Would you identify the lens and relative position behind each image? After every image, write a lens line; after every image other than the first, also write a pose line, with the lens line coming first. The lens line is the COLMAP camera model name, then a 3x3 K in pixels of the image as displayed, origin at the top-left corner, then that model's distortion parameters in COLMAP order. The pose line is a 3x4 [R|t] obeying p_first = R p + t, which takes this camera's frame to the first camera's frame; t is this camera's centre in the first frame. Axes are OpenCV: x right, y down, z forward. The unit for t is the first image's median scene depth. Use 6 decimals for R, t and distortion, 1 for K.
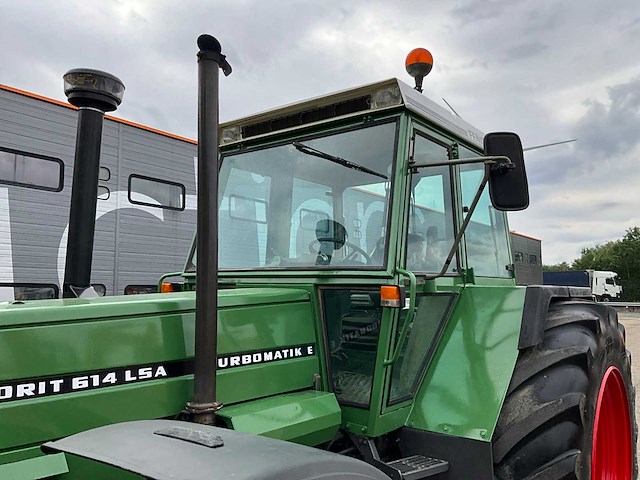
lens RADIAL K [[525.9, 0, 319.9], [0, 525.9, 242.7], [0, 0, 1]] dist [0.110758, -0.201271]
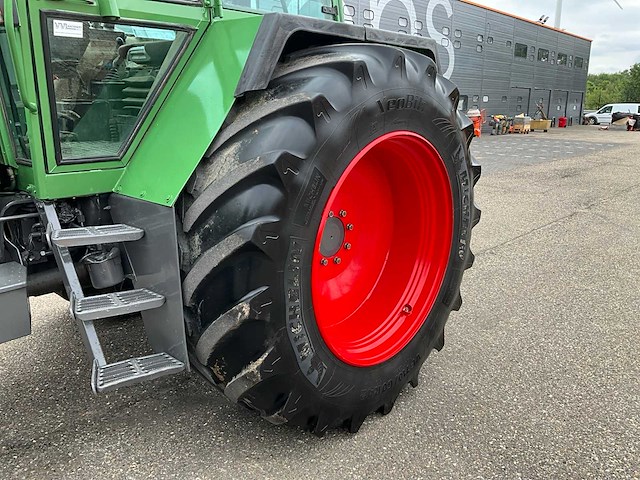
lens RADIAL K [[525.9, 0, 319.9], [0, 525.9, 242.7], [0, 0, 1]] dist [0.110758, -0.201271]
pose [[0.997029, 0.026323, -0.072384, 0.562788], [0.000100, 0.939343, 0.342979, 0.135710], [0.077021, -0.341967, 0.936550, 0.219691]]
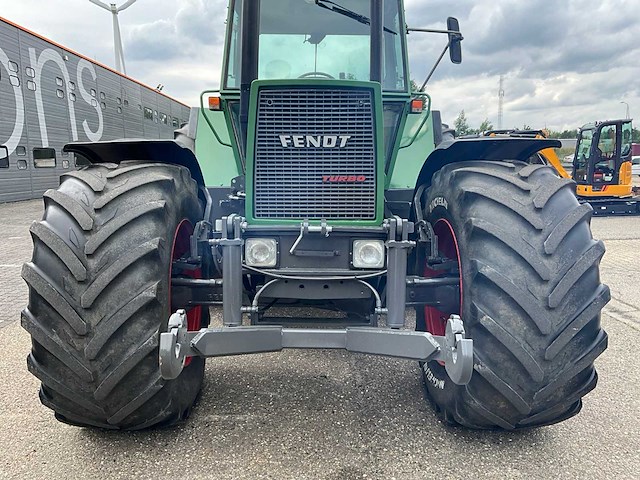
lens RADIAL K [[525.9, 0, 319.9], [0, 525.9, 242.7], [0, 0, 1]] dist [0.110758, -0.201271]
pose [[0.779547, -0.100019, 0.618306, -1.130975], [-0.051639, 0.973544, 0.222589, 0.146897], [-0.624211, -0.205448, 0.753759, -0.220429]]
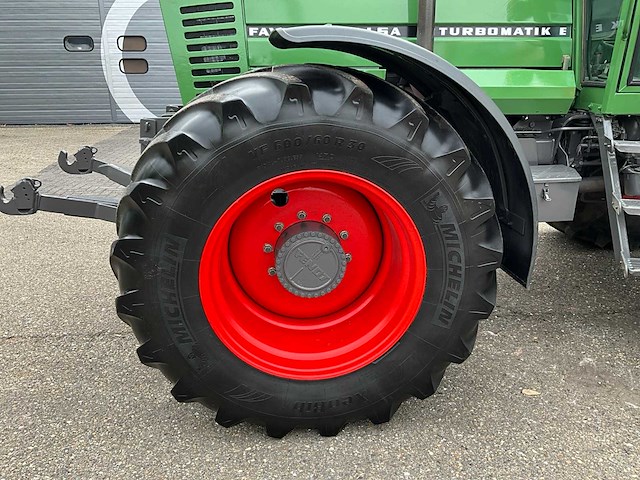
lens RADIAL K [[525.9, 0, 319.9], [0, 525.9, 242.7], [0, 0, 1]] dist [0.110758, -0.201271]
pose [[0.687402, 0.224009, -0.690868, 0.459327], [0.073864, 0.924751, 0.373336, 0.162418], [0.722512, -0.307662, 0.619129, -0.097110]]
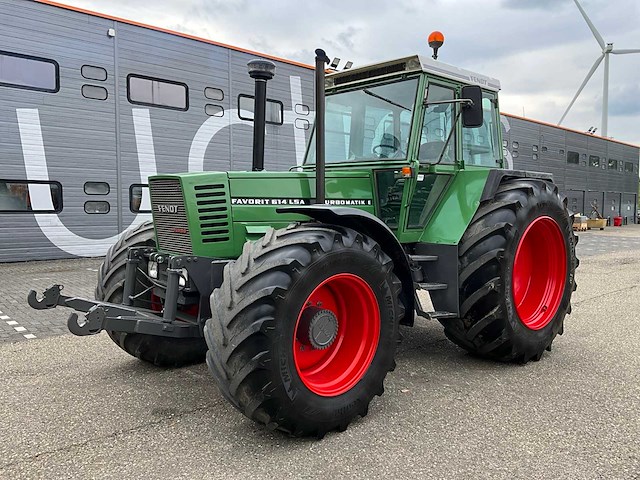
lens RADIAL K [[525.9, 0, 319.9], [0, 525.9, 242.7], [0, 0, 1]] dist [0.110758, -0.201271]
pose [[0.986031, 0.017513, -0.165639, 0.127616], [0.010208, 0.986234, 0.165041, 0.025249], [0.166249, -0.164427, 0.972278, -0.967136]]
